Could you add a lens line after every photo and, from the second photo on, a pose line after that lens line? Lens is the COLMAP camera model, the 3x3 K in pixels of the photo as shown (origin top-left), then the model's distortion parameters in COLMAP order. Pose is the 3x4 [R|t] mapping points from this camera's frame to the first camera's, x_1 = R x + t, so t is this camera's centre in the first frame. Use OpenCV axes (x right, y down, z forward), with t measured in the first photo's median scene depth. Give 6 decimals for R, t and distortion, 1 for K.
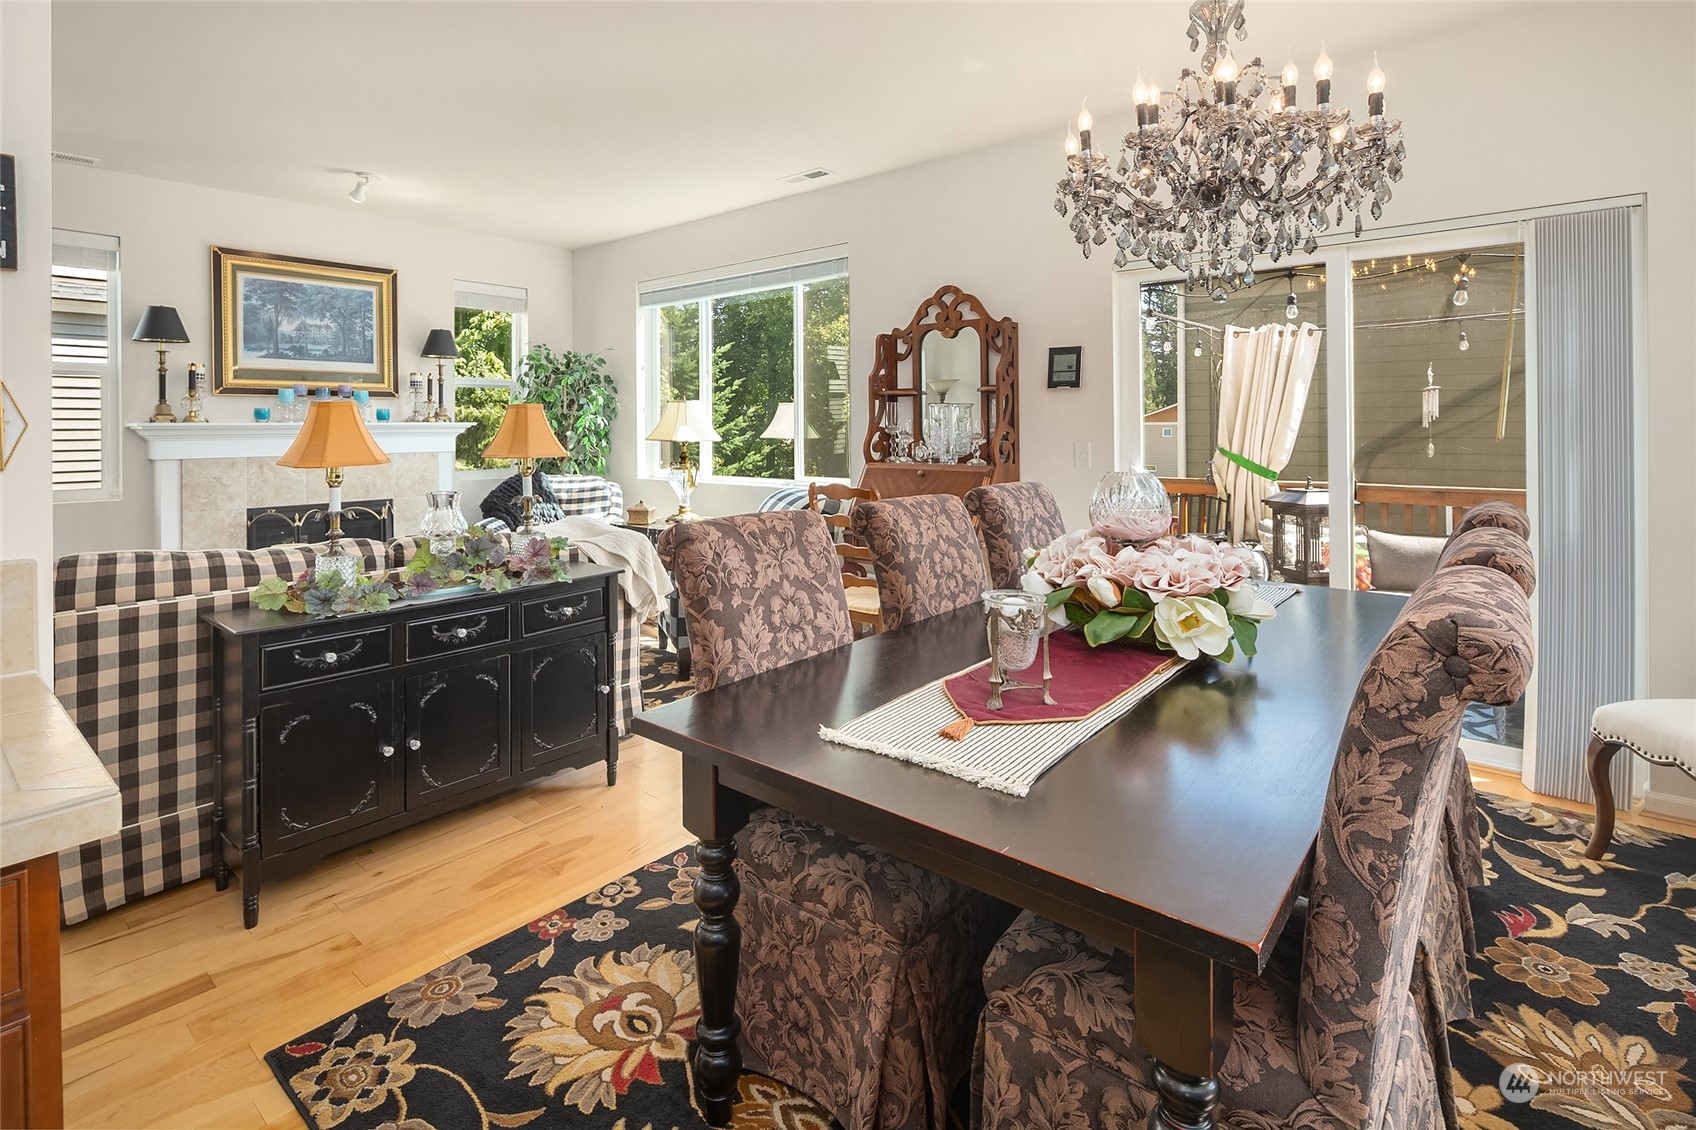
lens RADIAL K [[829.0, 0, 845.9], [0, 829.0, 416.2], [0, 0, 1]] dist [0.005843, -0.003281]
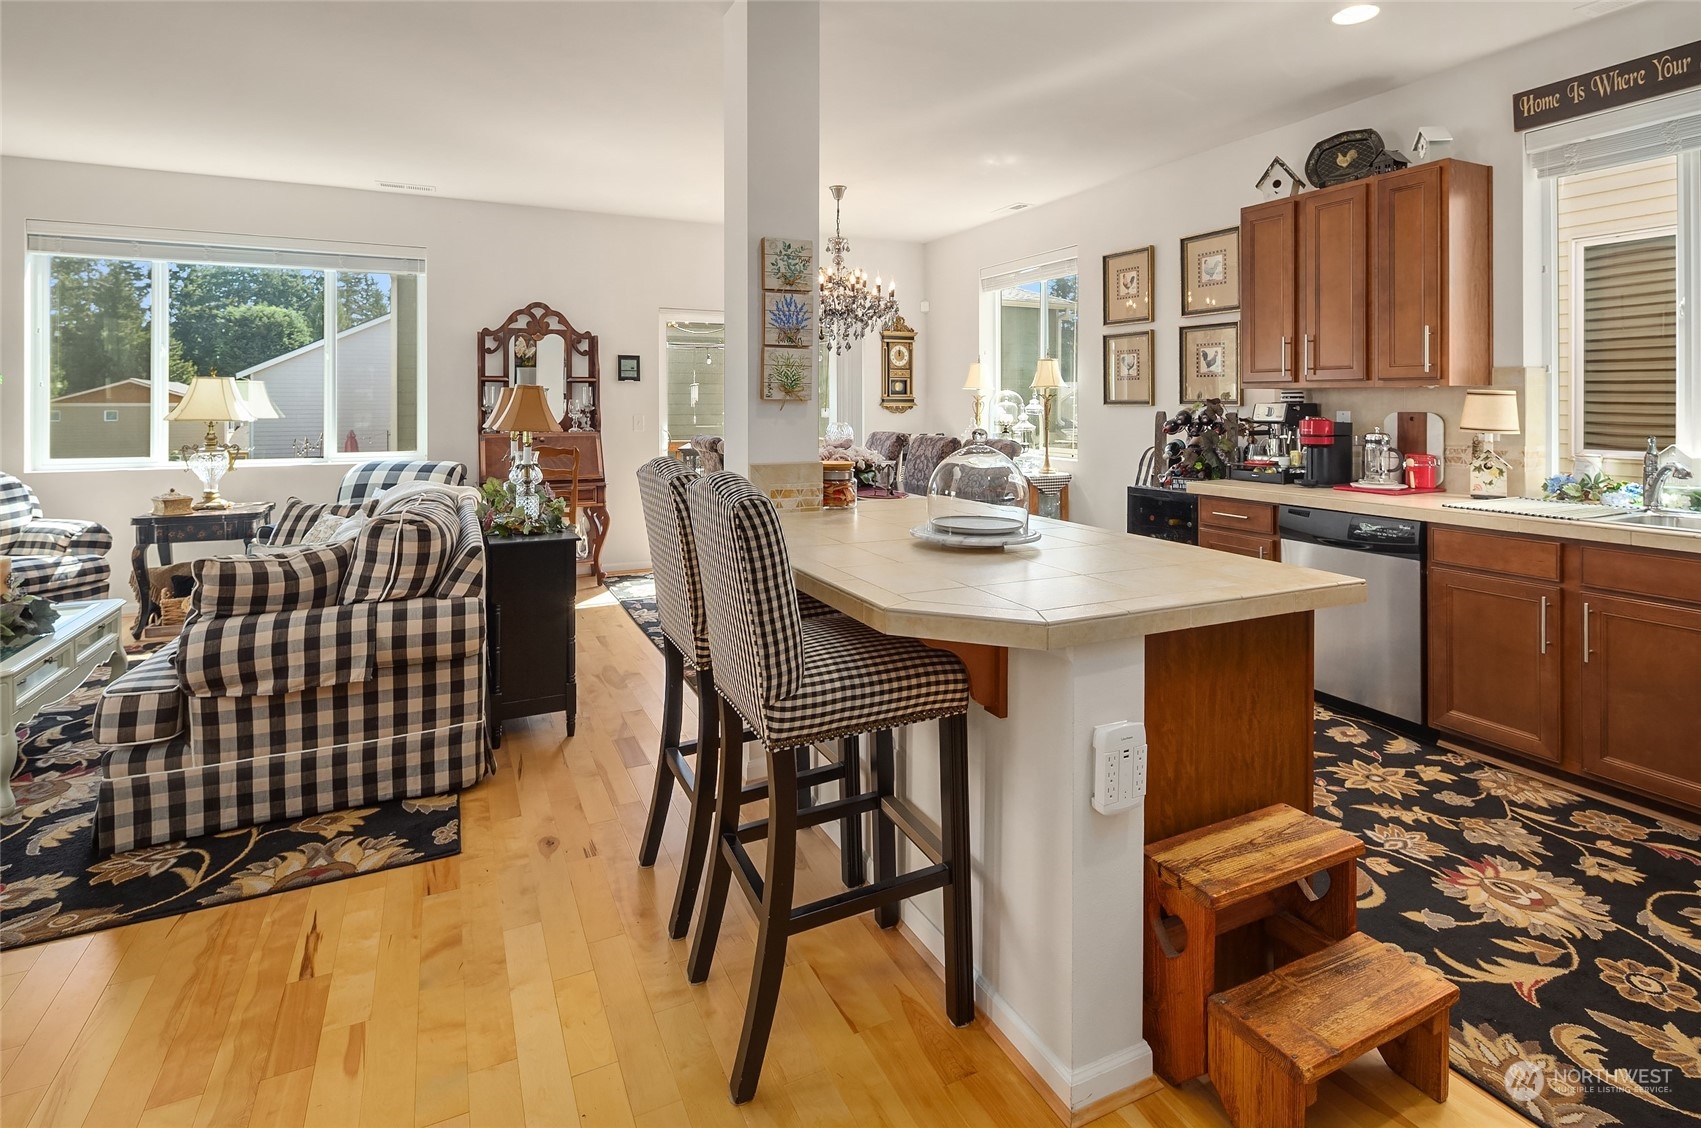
lens RADIAL K [[831.4, 0, 851.8], [0, 831.4, 418.2], [0, 0, 1]] dist [0.005843, -0.003281]
pose [[0.408669, -0.012888, 0.912592, -0.881364], [-0.009398, 0.999788, 0.018328, 0.003849], [-0.912634, -0.016066, 0.408461, -0.036964]]
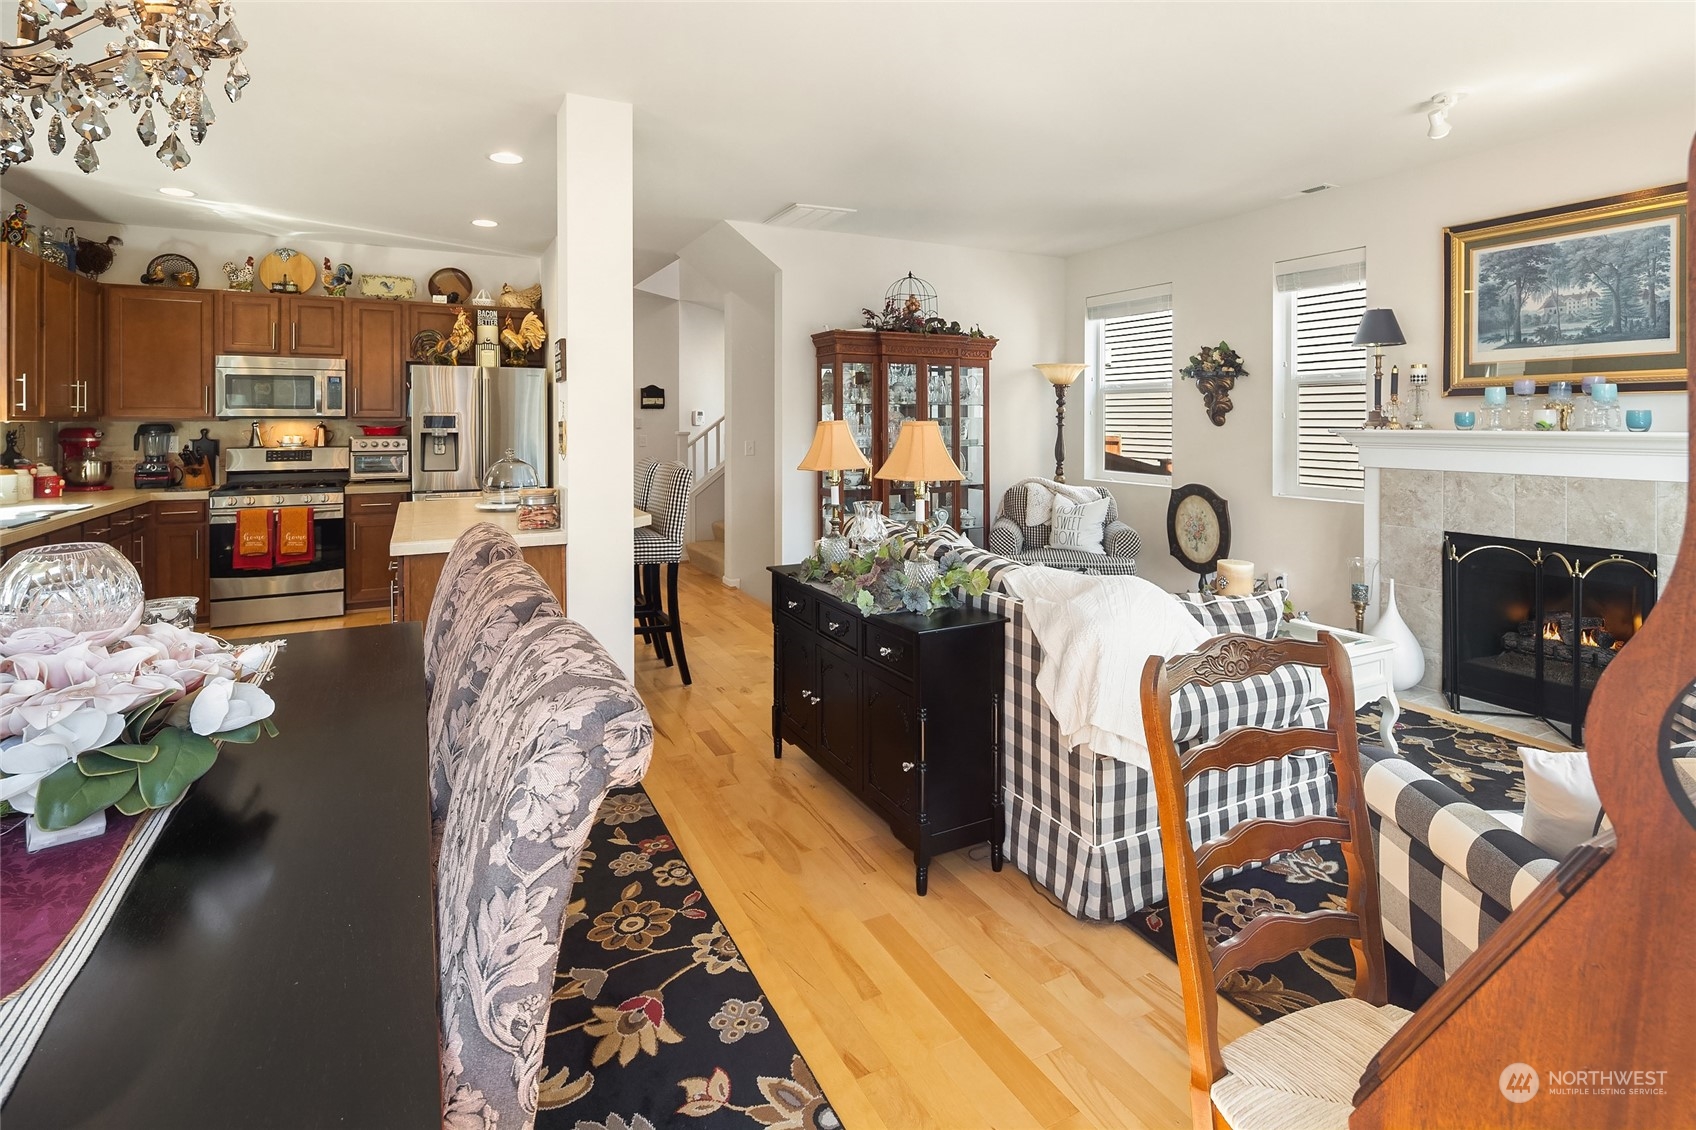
lens RADIAL K [[829.0, 0, 855.6], [0, 829.0, 433.1], [0, 0, 1]] dist [0.005843, -0.003281]
pose [[-0.379202, 0.020809, -0.925080, 0.311894], [0.011035, 0.999778, 0.017966, -0.011431], [0.925248, -0.003395, -0.379347, 0.810961]]
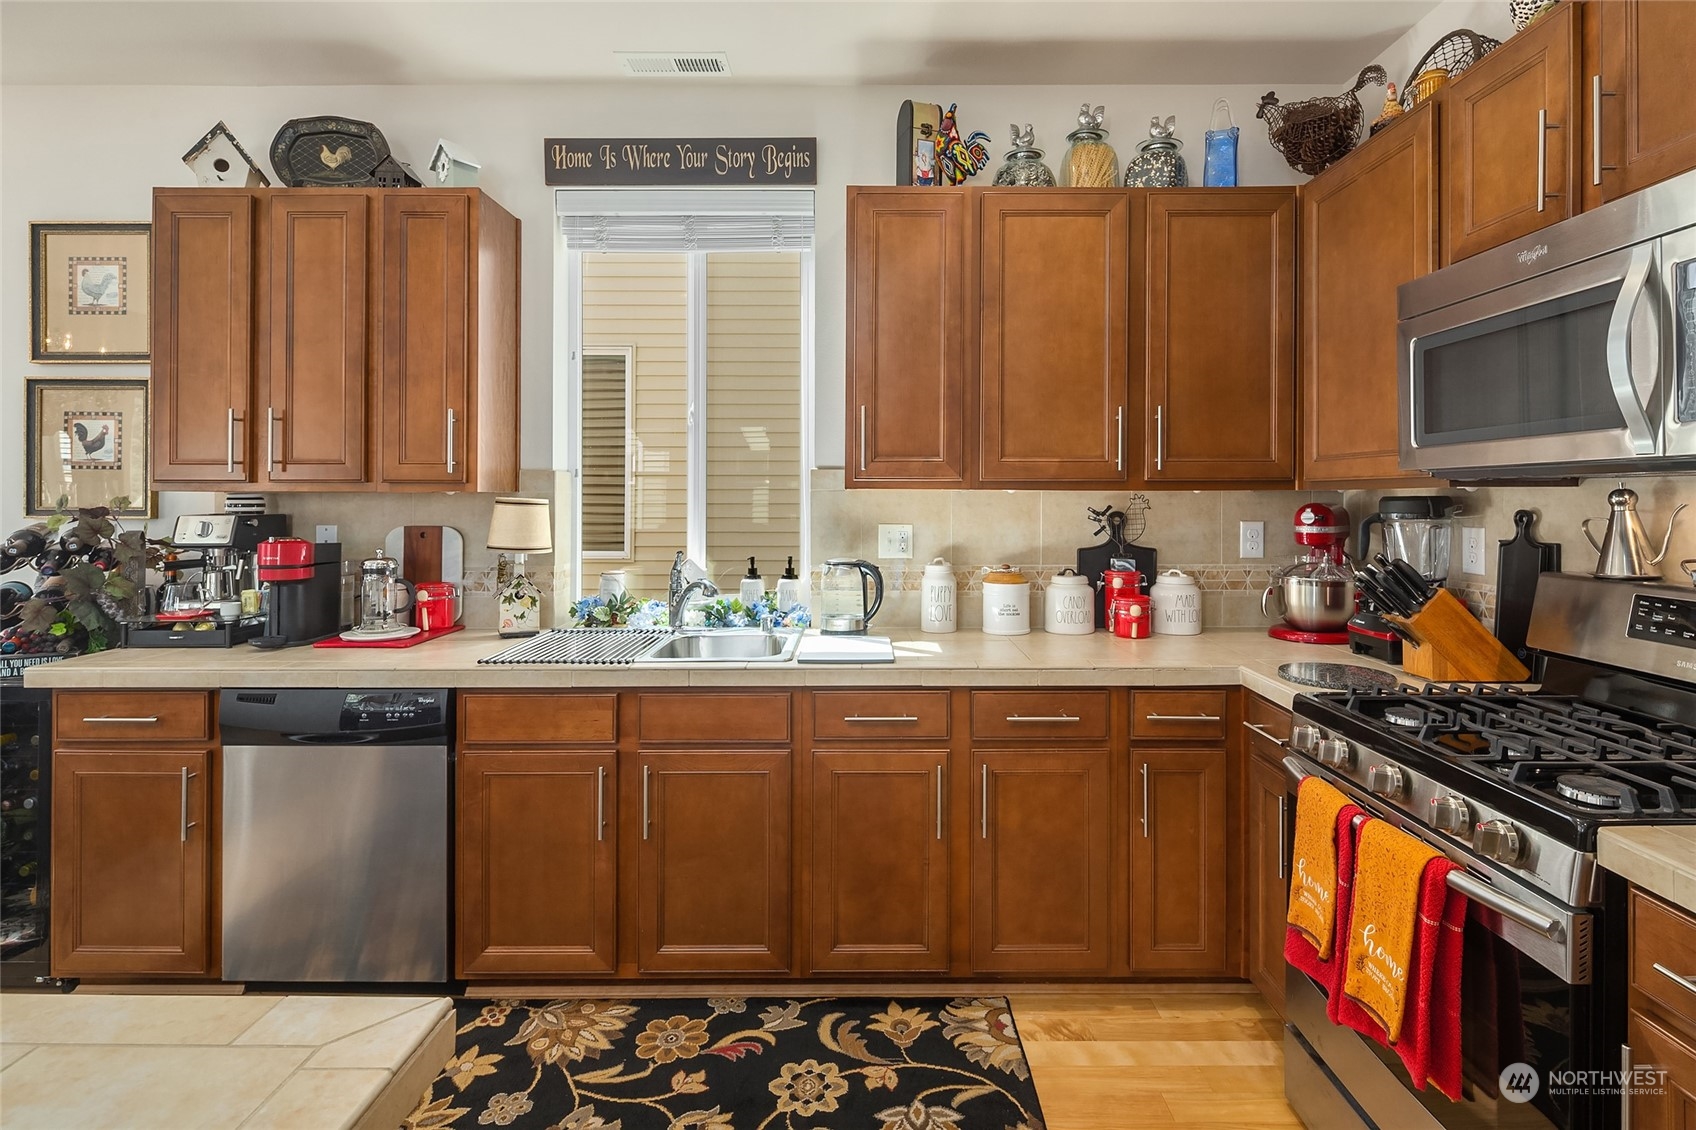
lens RADIAL K [[838.4, 0, 873.4], [0, 838.4, 480.9], [0, 0, 1]] dist [0.001820, -0.003336]
pose [[-0.651026, 0.022853, 0.758711, -0.597822], [-0.003758, 0.999437, -0.033329, -0.005782], [-0.759046, -0.024549, -0.650574, -0.054926]]
